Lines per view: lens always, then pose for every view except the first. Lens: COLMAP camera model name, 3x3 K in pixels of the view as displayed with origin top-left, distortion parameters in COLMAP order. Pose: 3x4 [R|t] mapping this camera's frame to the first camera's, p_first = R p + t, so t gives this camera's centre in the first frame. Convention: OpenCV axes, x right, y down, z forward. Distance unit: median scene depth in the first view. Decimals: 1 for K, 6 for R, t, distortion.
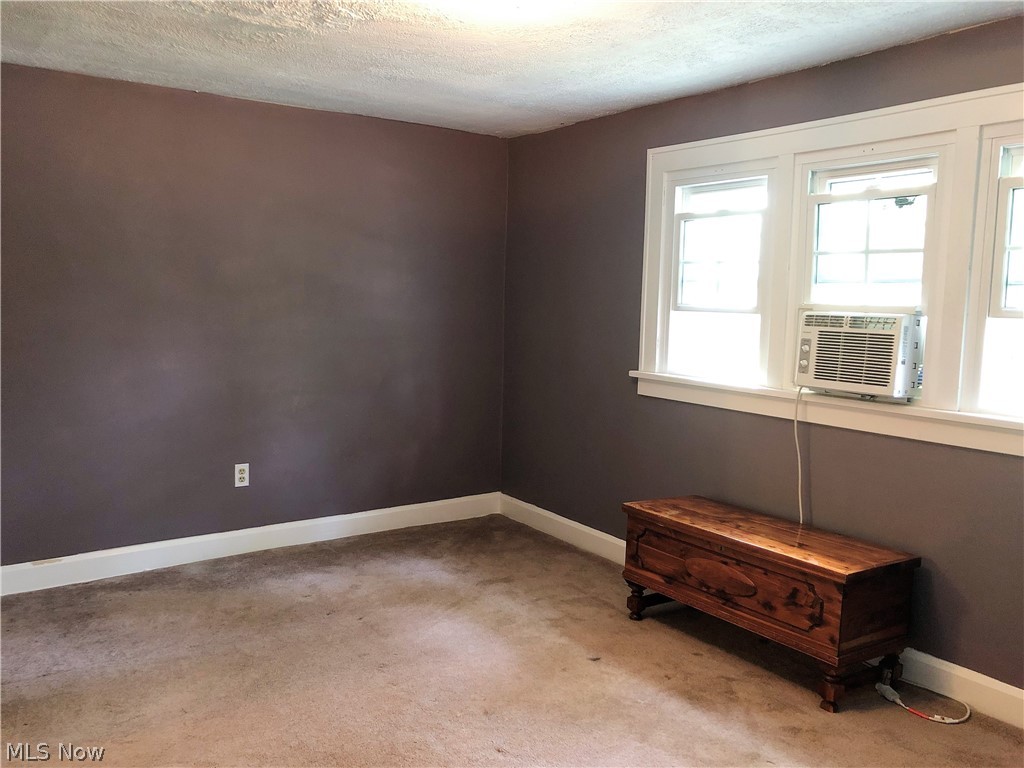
lens RADIAL K [[837.0, 0, 512.0], [0, 837.0, 384.0], [0, 0, 1]] dist [0.049329, -0.080719]
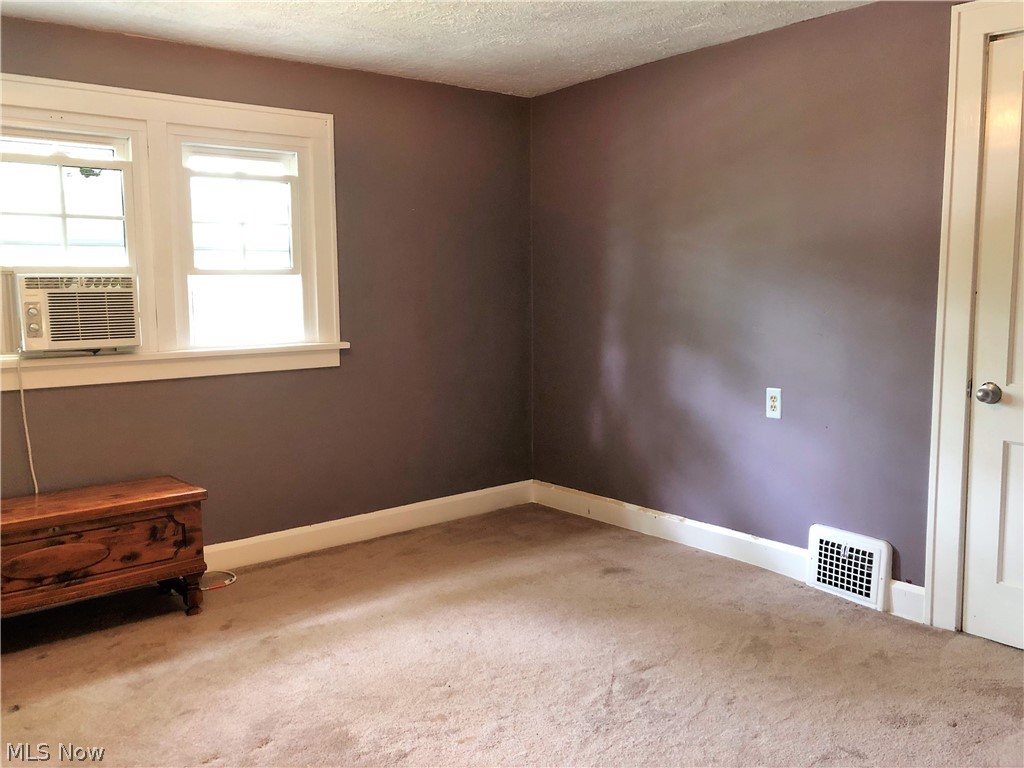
lens RADIAL K [[837.3, 0, 519.8], [0, 837.3, 375.6], [0, 0, 1]] dist [0.012515, 0.007353]
pose [[-0.079191, -0.141546, 0.986759, -0.676358], [0.099798, 0.983769, 0.149127, -0.059858], [-0.991851, 0.110286, -0.063780, 0.520275]]
